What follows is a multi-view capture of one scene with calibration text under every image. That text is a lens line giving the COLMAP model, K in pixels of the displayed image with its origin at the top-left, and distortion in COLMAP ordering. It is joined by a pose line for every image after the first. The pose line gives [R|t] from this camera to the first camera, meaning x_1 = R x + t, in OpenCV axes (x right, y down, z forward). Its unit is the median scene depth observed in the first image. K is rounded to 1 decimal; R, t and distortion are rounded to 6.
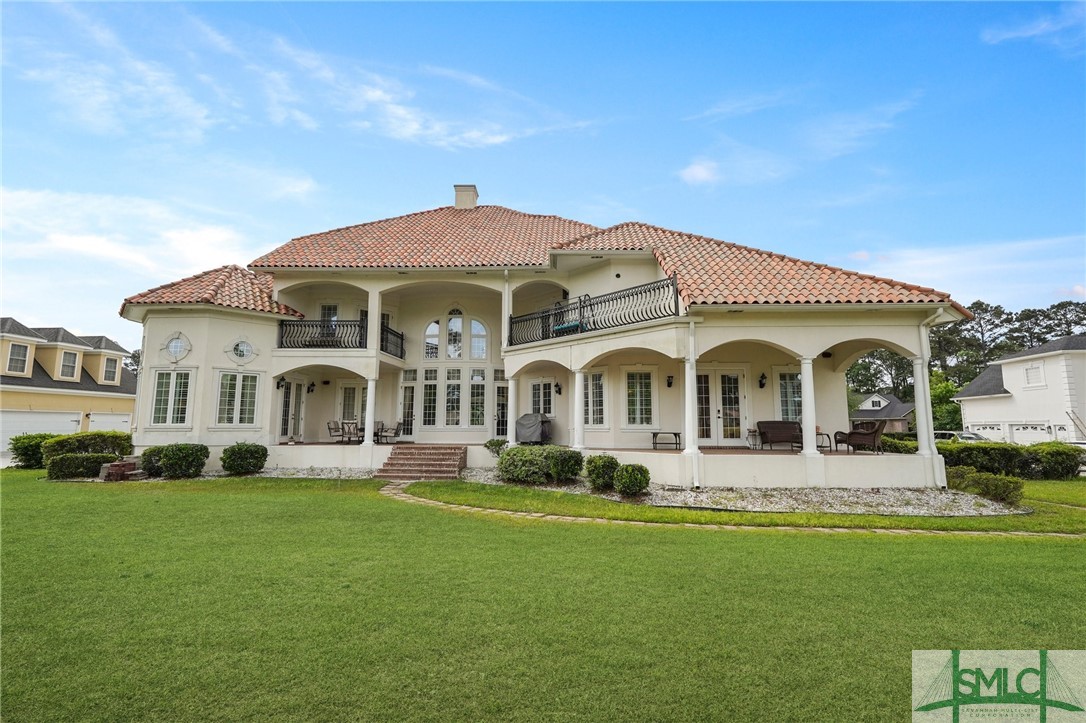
lens RADIAL K [[505.8, 0, 543.7], [0, 505.8, 359.0], [0, 0, 1]] dist [-0.001432, 0.000558]
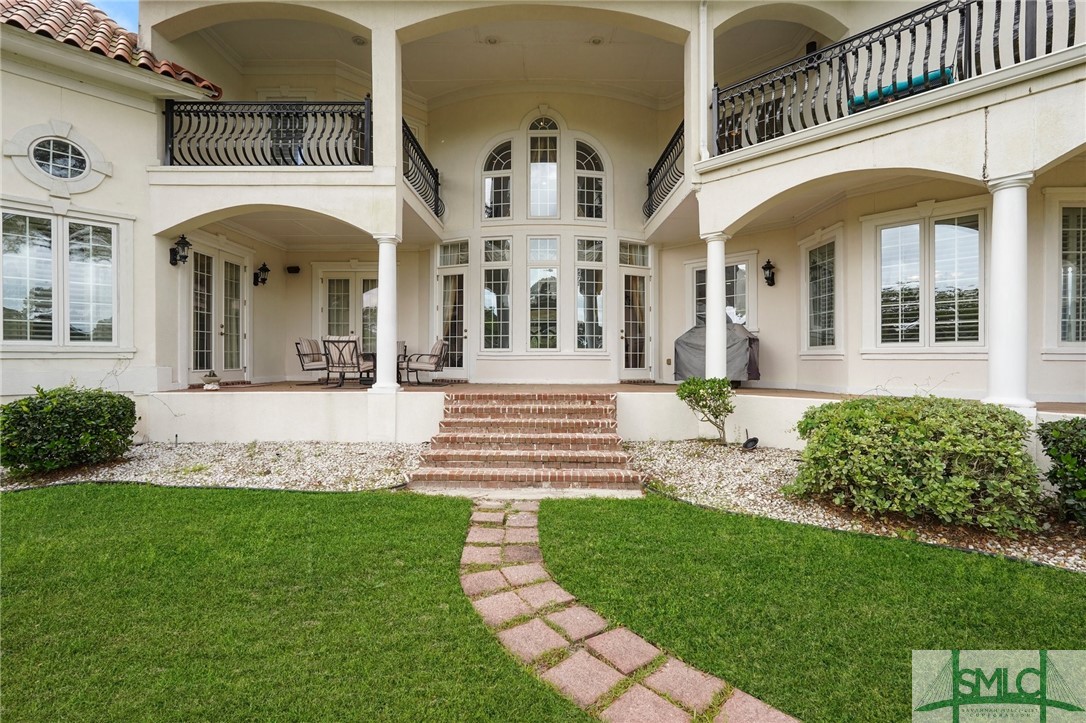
lens RADIAL K [[505.8, 0, 543.7], [0, 505.8, 359.0], [0, 0, 1]] dist [-0.001432, 0.000558]
pose [[0.999868, -0.000338, 0.016214, -0.202534], [-0.001846, 0.990911, 0.134507, 0.077851], [-0.016113, -0.134519, 0.990780, 0.527043]]
